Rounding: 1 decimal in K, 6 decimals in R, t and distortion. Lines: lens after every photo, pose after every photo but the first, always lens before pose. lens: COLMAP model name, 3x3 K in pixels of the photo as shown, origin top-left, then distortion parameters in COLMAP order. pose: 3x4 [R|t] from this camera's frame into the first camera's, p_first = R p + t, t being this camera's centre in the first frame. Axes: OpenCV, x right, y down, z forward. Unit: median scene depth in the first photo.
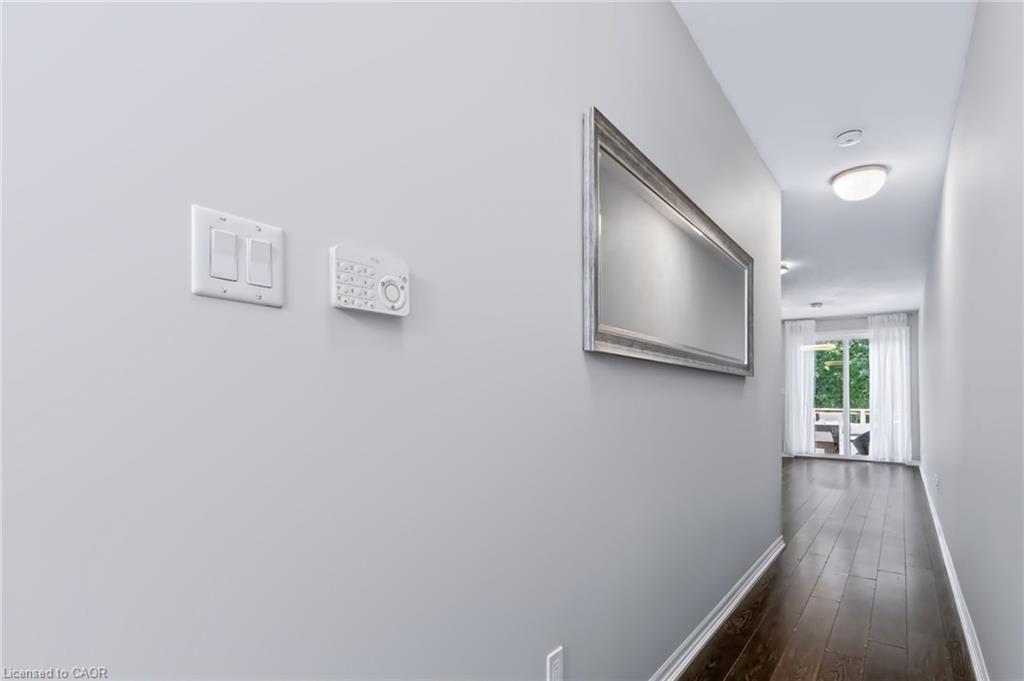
lens RADIAL K [[465.6, 0, 511.4], [0, 465.6, 390.9], [0, 0, 1]] dist [-0.000083, -0.000014]
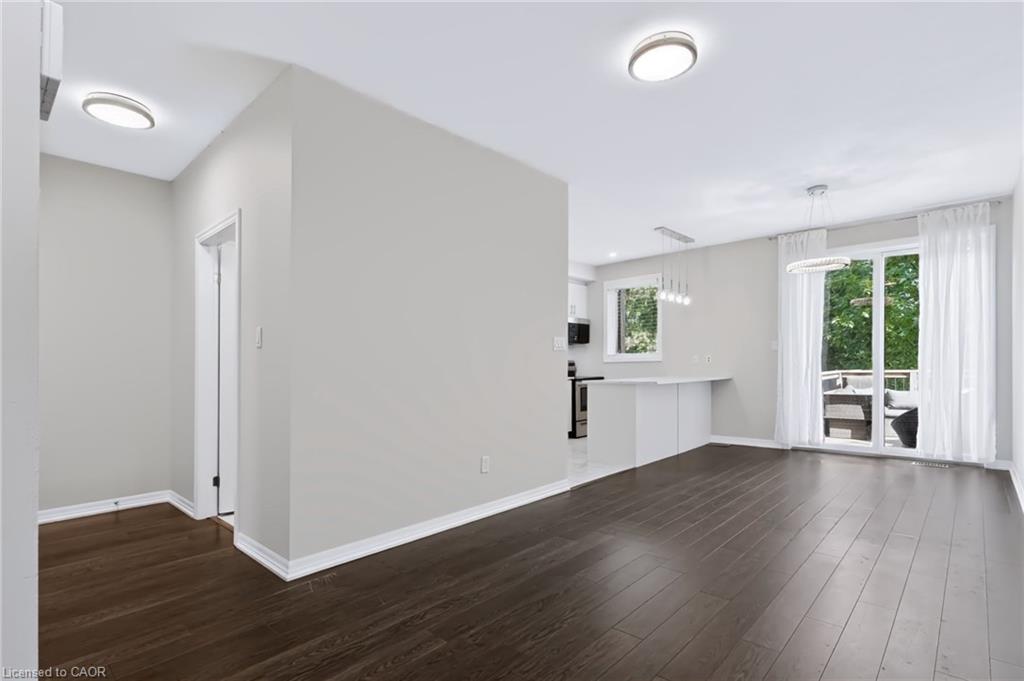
lens RADIAL K [[480.1, 0, 484.7], [0, 480.1, 373.7], [0, 0, 1]] dist [0.001333, -0.000376]
pose [[0.995117, -0.017115, -0.097211, 0.278022], [0.020728, 0.999127, 0.036276, 0.008065], [0.096505, -0.038114, 0.994602, 0.336621]]
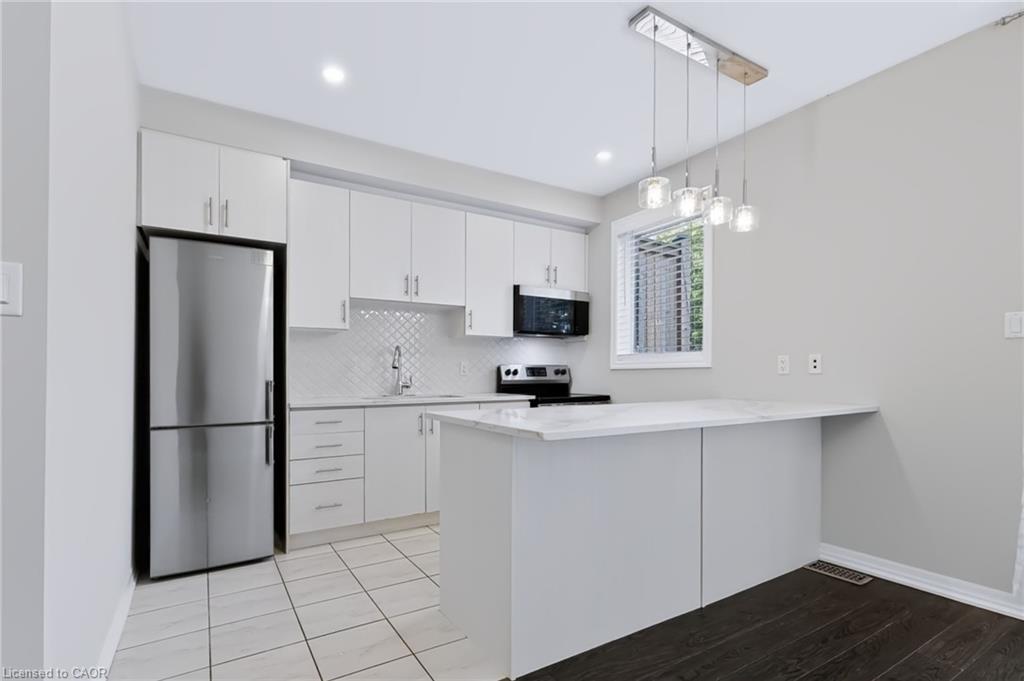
lens RADIAL K [[487.2, 0, 483.3], [0, 487.2, 388.3], [0, 0, 1]] dist [0.001149, 0.000120]
pose [[0.940267, 0.004929, -0.340402, 0.468497], [0.012548, 0.998714, 0.049122, 0.017745], [0.340207, -0.050459, 0.938996, 0.756620]]
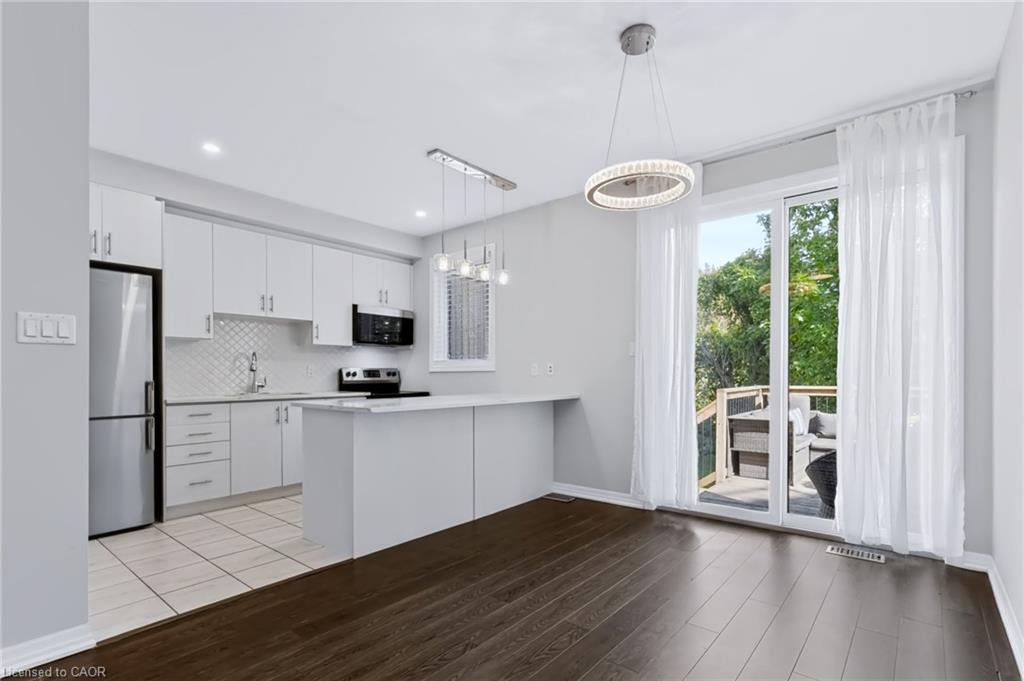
lens RADIAL K [[491.4, 0, 472.2], [0, 491.4, 378.8], [0, 0, 1]] dist [0.000615, 0.001215]
pose [[0.998985, -0.007518, -0.044422, 0.508080], [0.008827, 0.999530, 0.029341, 0.015128], [0.044181, -0.029704, 0.998582, 0.614687]]
